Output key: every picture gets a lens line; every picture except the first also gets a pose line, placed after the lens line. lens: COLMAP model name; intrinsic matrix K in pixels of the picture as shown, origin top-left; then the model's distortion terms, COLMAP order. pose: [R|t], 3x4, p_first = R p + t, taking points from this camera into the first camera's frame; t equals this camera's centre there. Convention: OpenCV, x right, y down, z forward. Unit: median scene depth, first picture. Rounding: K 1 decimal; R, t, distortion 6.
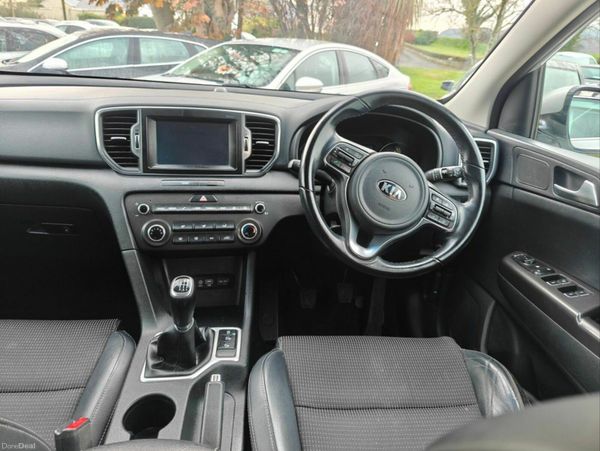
lens RADIAL K [[418.2, 0, 302.7], [0, 418.2, 224.9], [0, 0, 1]] dist [0.046329, -0.055986]
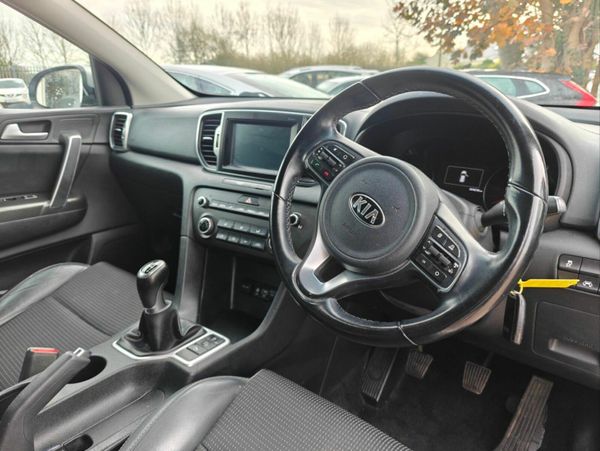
lens RADIAL K [[418.2, 0, 302.7], [0, 418.2, 224.9], [0, 0, 1]] dist [0.046329, -0.055986]
pose [[0.715792, 0.151885, -0.681596, 0.536264], [-0.217723, 0.975947, -0.011170, -0.023904], [0.663505, 0.156395, 0.731643, 0.382498]]
